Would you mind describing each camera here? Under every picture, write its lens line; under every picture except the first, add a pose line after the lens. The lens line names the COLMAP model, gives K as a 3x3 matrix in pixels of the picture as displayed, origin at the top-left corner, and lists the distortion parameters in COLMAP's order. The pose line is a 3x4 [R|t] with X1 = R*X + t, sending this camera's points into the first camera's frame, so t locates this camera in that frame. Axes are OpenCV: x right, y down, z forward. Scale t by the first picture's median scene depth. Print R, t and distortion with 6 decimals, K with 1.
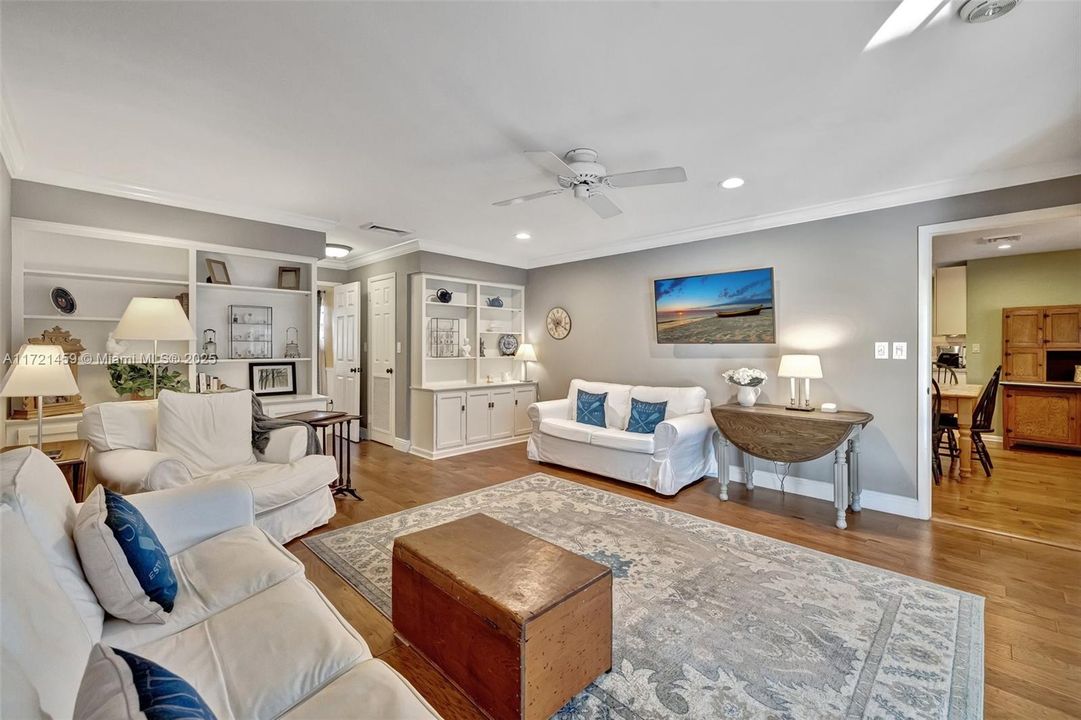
lens RADIAL K [[453.6, 0, 537.8], [0, 453.6, 350.6], [0, 0, 1]] dist [-0.001674, -0.000261]
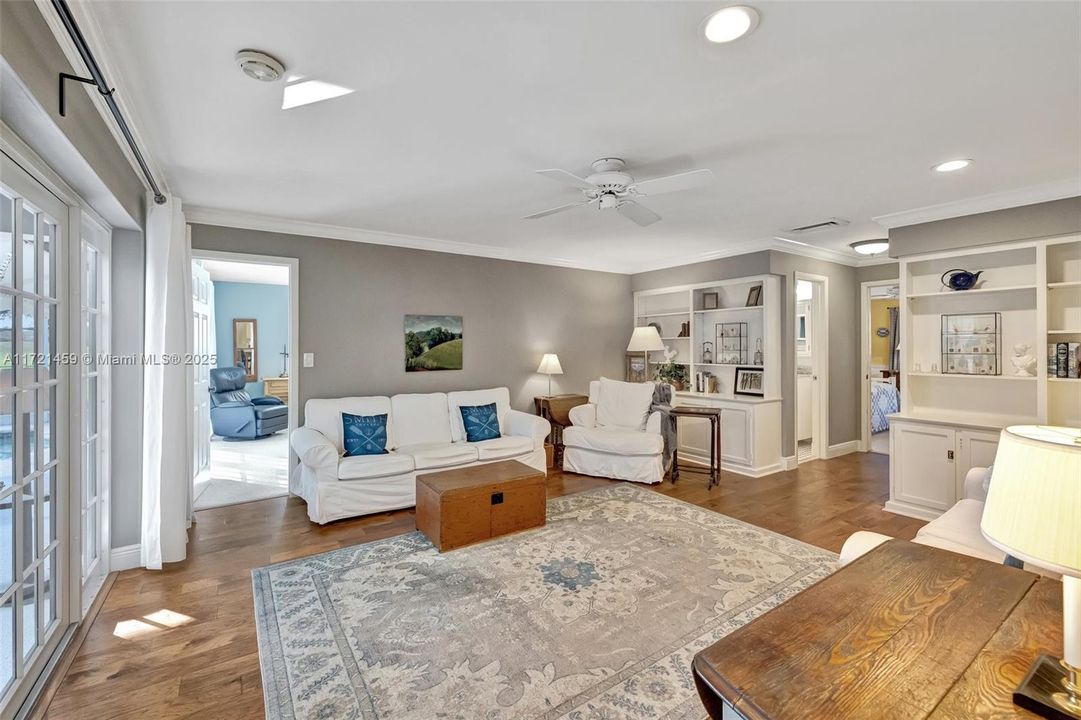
lens RADIAL K [[453.6, 0, 533.8], [0, 453.6, 343.7], [0, 0, 1]] dist [-0.001674, -0.000261]
pose [[-0.198875, -0.008295, -0.979990, 0.863349], [-0.008038, 0.999944, -0.006833, -0.030410], [0.979992, 0.006518, -0.198931, 0.825410]]
